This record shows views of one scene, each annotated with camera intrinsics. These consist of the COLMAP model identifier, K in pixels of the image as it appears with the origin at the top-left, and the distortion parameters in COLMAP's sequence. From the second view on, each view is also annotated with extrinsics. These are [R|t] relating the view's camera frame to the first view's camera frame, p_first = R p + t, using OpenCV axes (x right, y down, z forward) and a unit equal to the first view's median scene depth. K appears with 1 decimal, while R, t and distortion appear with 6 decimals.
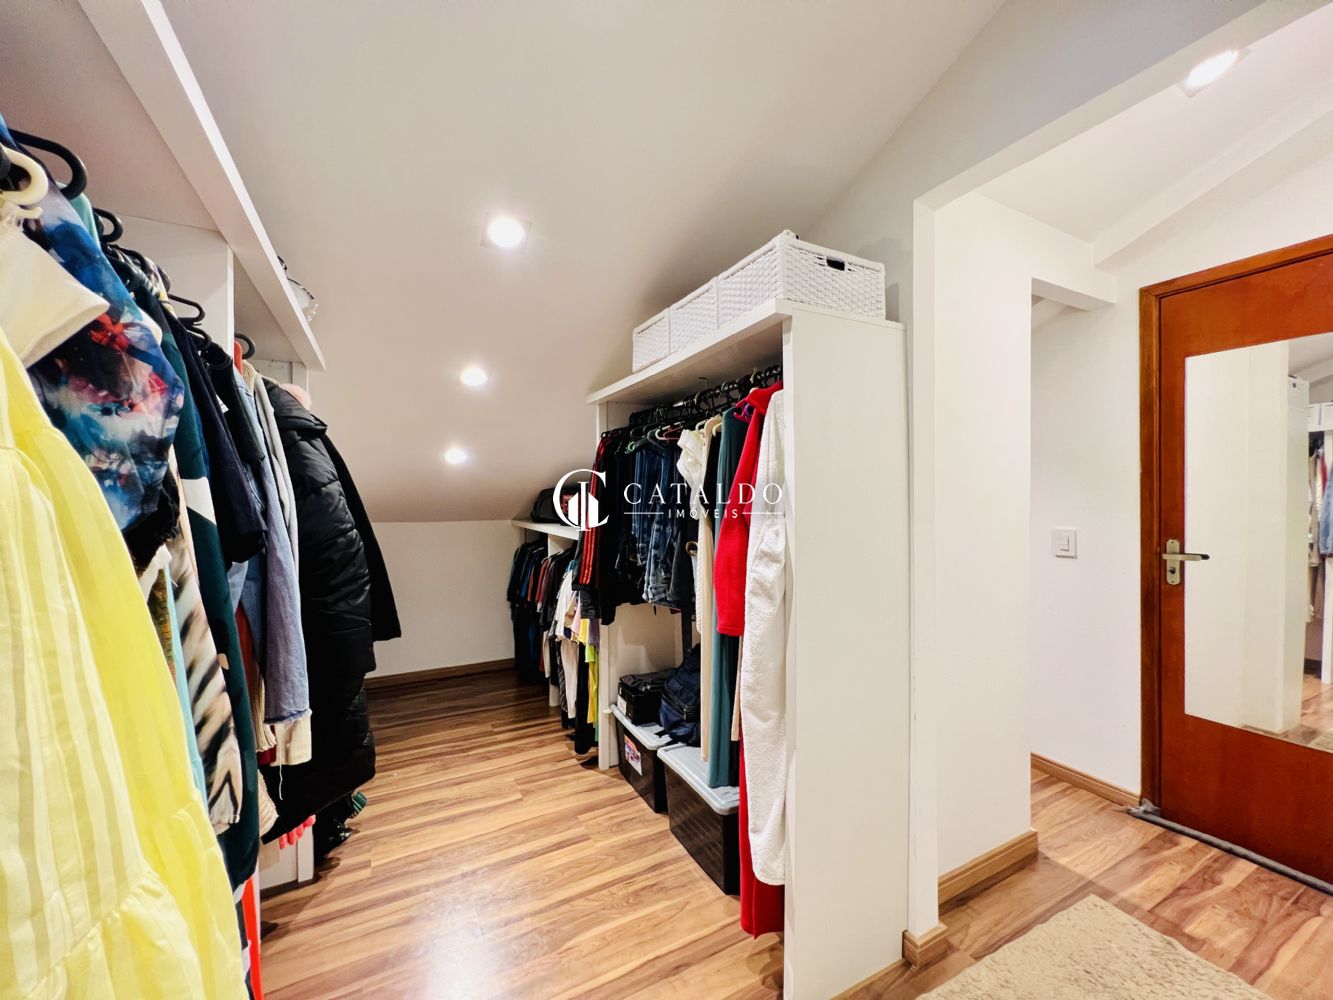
lens RADIAL K [[533.3, 0, 665.8], [0, 533.3, 499.9], [0, 0, 1]] dist [0.001020, 0.000246]
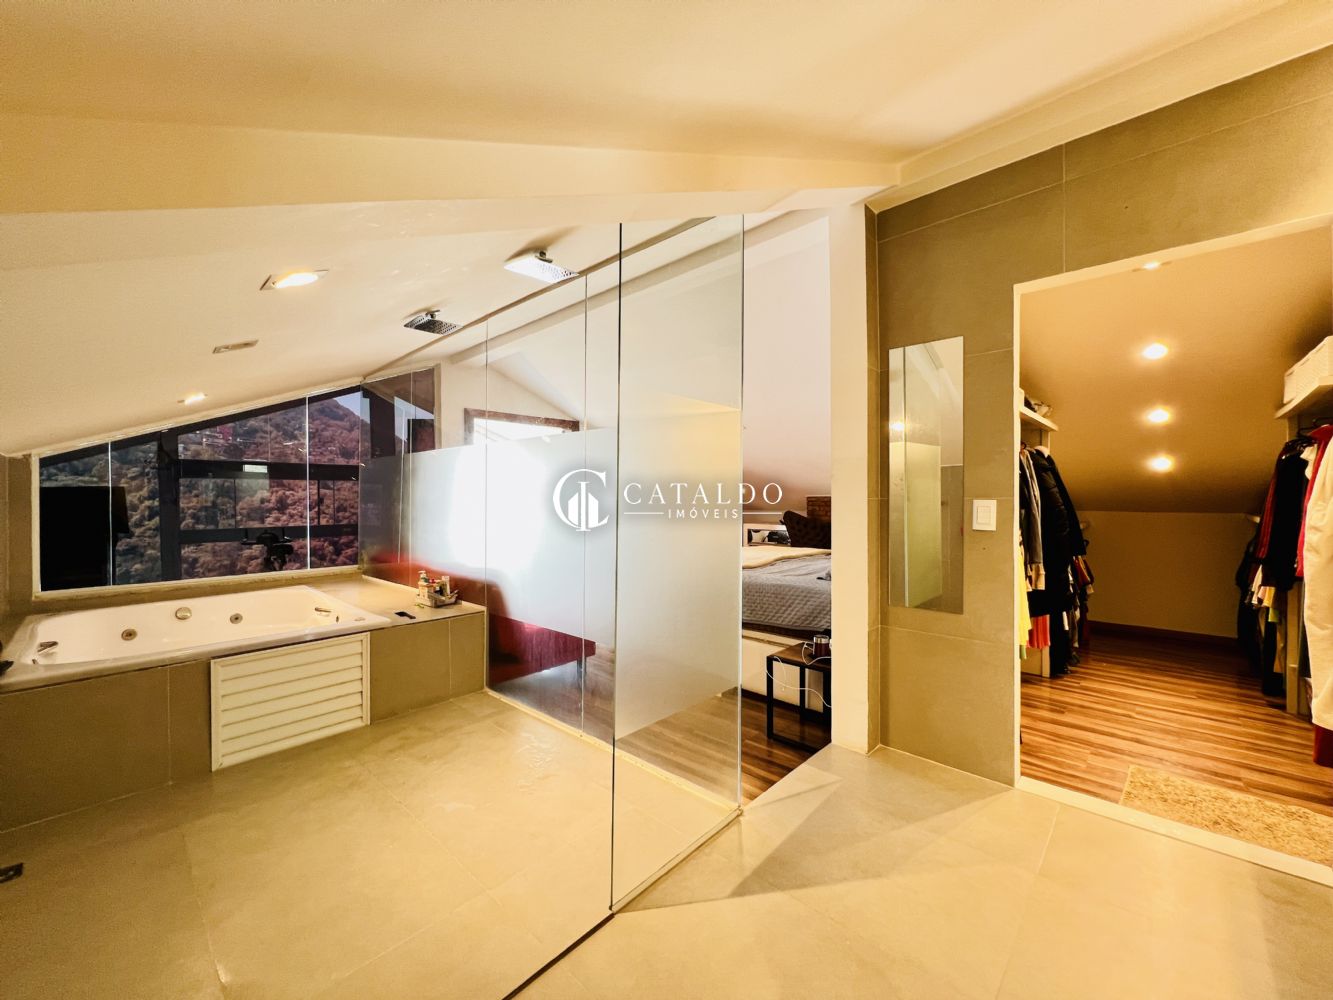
lens RADIAL K [[533.3, 0, 665.8], [0, 533.3, 499.9], [0, 0, 1]] dist [0.001020, 0.000246]
pose [[0.326686, 0.011251, -0.945066, 0.851644], [-0.001489, 0.999934, 0.011390, -0.001006], [0.945132, -0.002314, 0.326682, -1.149186]]
